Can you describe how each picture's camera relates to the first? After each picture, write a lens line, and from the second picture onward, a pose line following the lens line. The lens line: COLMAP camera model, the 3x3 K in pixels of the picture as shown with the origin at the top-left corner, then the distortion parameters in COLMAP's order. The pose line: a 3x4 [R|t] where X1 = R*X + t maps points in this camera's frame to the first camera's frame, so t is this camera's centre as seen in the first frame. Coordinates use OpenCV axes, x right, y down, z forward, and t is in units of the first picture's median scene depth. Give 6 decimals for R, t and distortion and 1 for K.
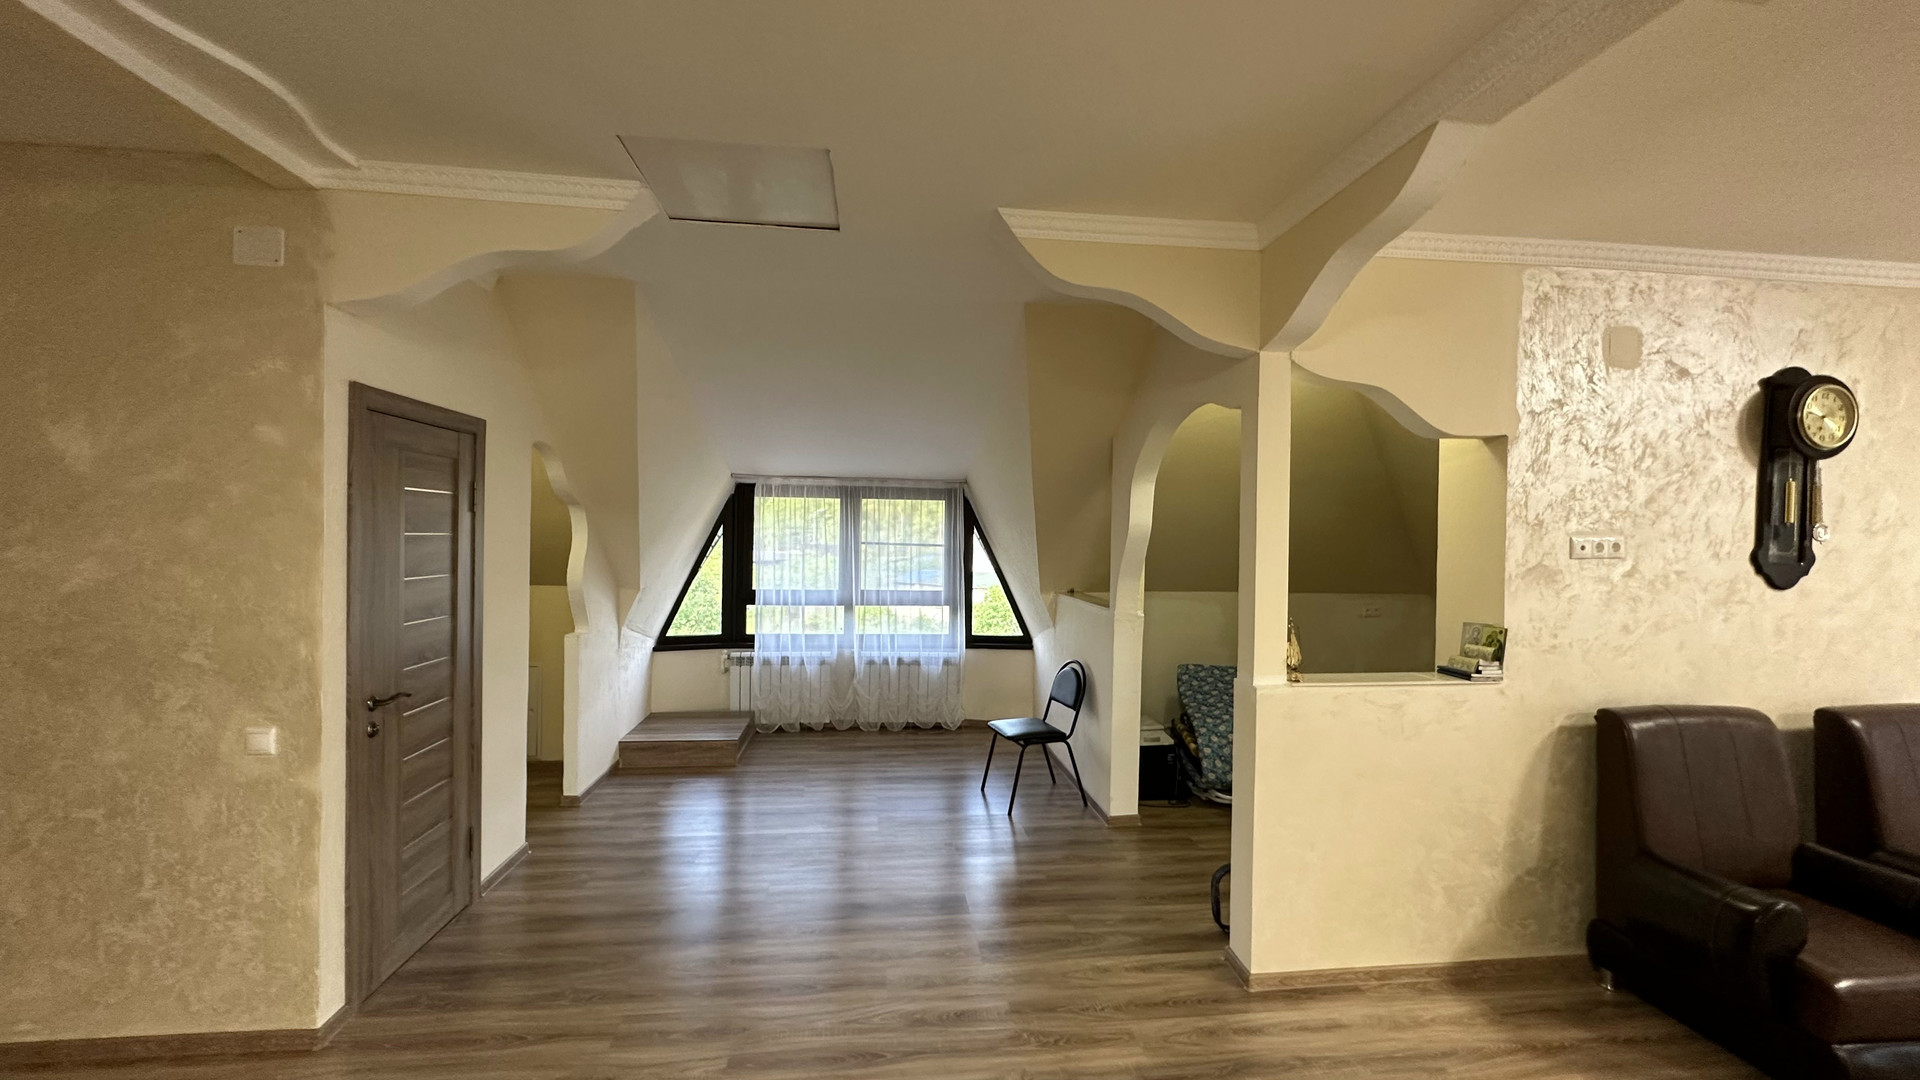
lens RADIAL K [[763.9, 0, 958.1], [0, 763.9, 541.4], [0, 0, 1]] dist [-0.001306, -0.000253]
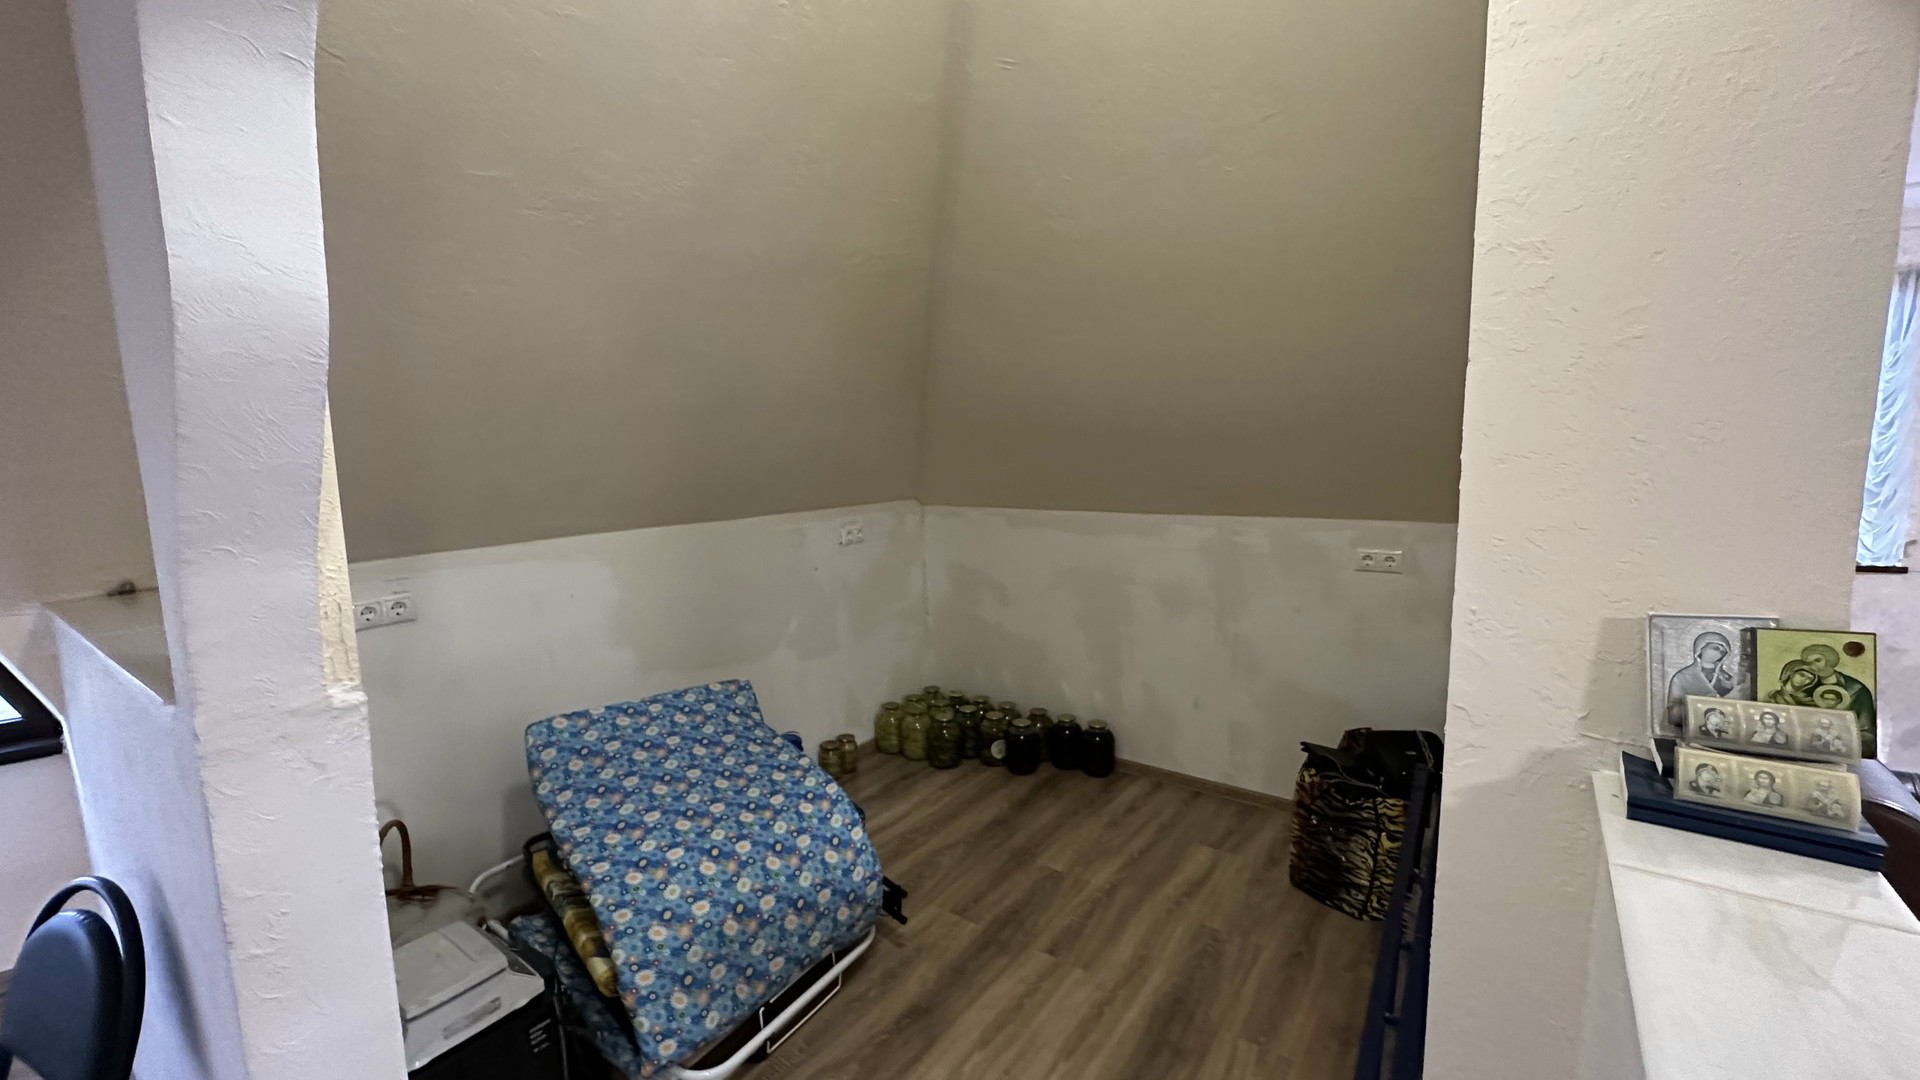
lens RADIAL K [[763.9, 0, 958.1], [0, 763.9, 541.4], [0, 0, 1]] dist [-0.001306, -0.000253]
pose [[0.678781, -0.130133, 0.722718, 0.183363], [0.042919, 0.989521, 0.137864, 0.018422], [-0.733085, -0.062561, 0.677254, 0.631133]]
